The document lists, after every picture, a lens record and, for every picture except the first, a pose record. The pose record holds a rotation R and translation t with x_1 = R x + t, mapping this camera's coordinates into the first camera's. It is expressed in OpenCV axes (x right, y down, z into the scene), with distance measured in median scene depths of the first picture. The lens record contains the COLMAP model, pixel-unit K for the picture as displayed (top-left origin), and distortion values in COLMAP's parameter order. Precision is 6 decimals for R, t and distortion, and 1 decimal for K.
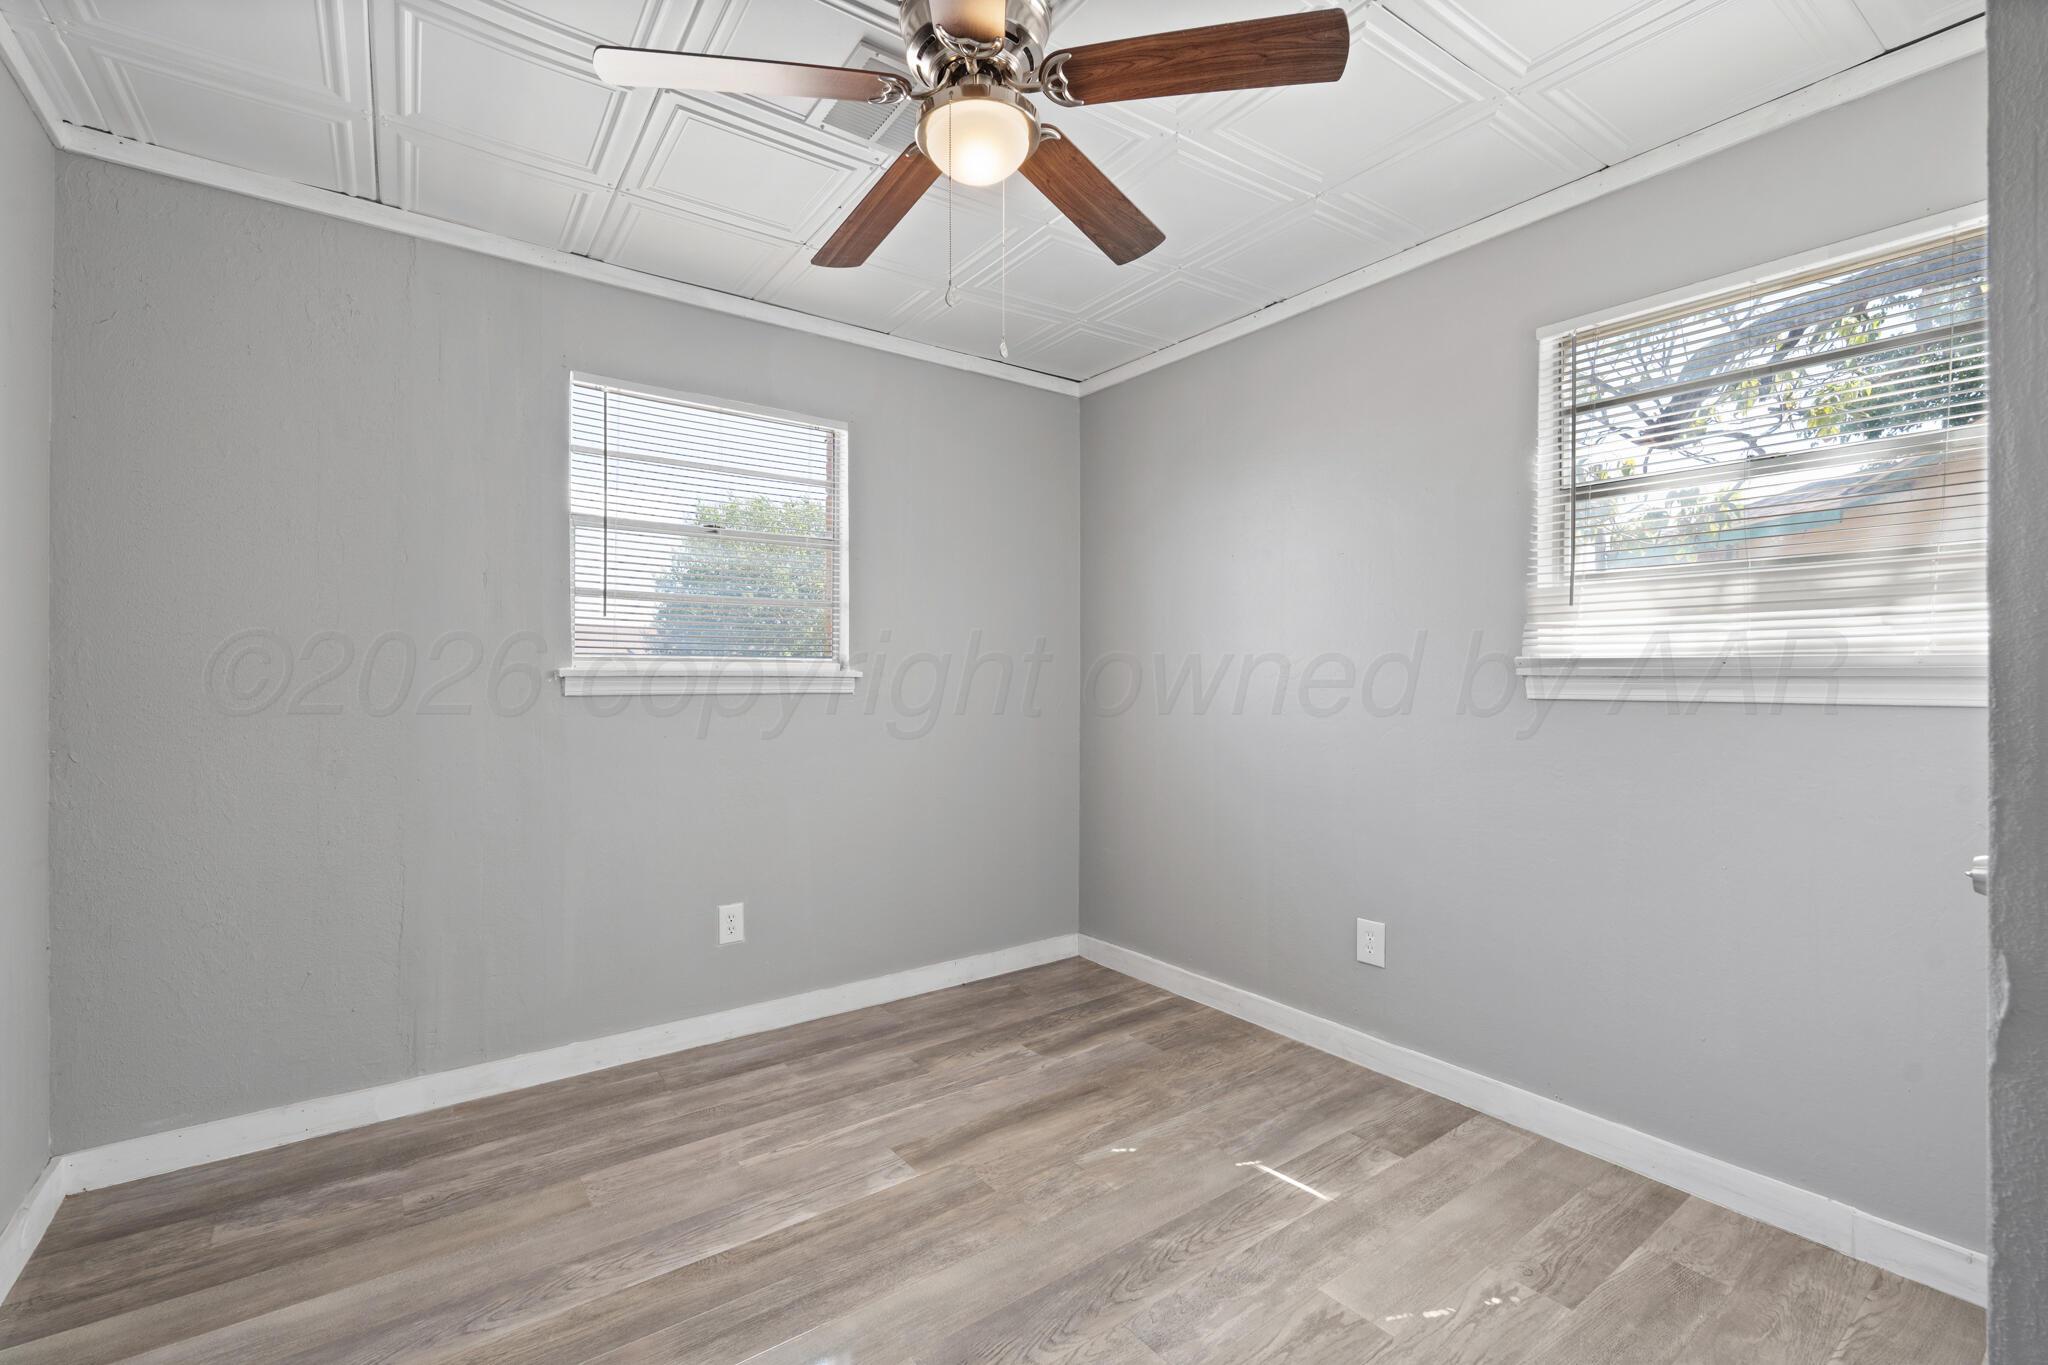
lens RADIAL K [[880.6, 0, 1024.0], [0, 880.6, 682.5], [0, 0, 1]] dist [0.000639, 0.000075]
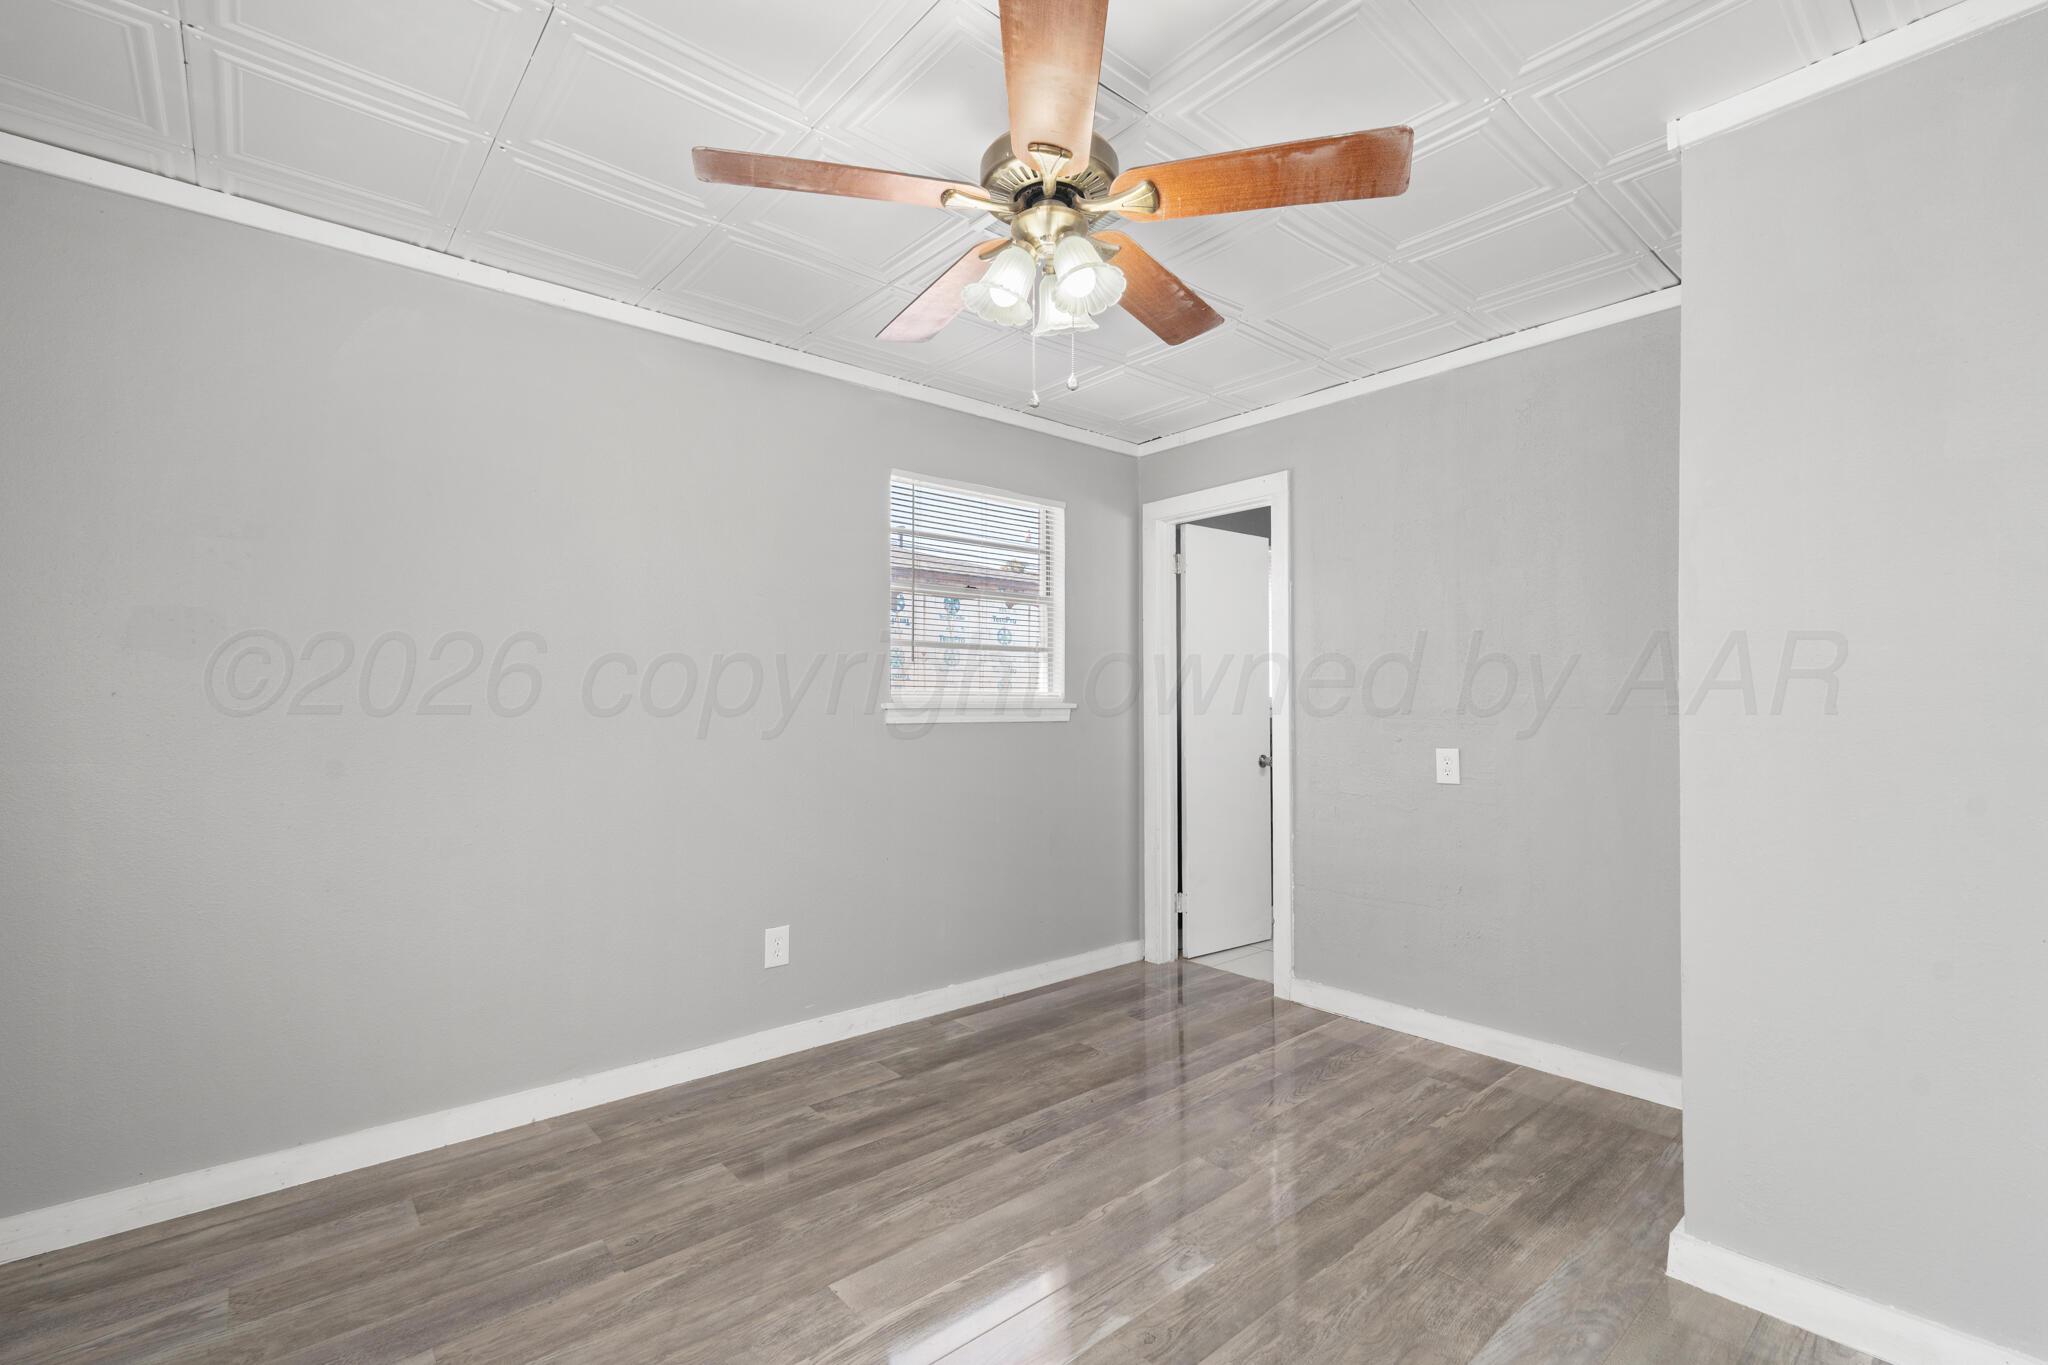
lens RADIAL K [[899.4, 0, 1025.0], [0, 899.4, 714.1], [0, 0, 1]] dist [-0.001726, 0.000190]
pose [[0.997083, -0.007757, 0.075931, -0.183466], [0.007801, 0.999970, -0.000279, 0.000848], [-0.075926, 0.000871, 0.997113, -0.132051]]
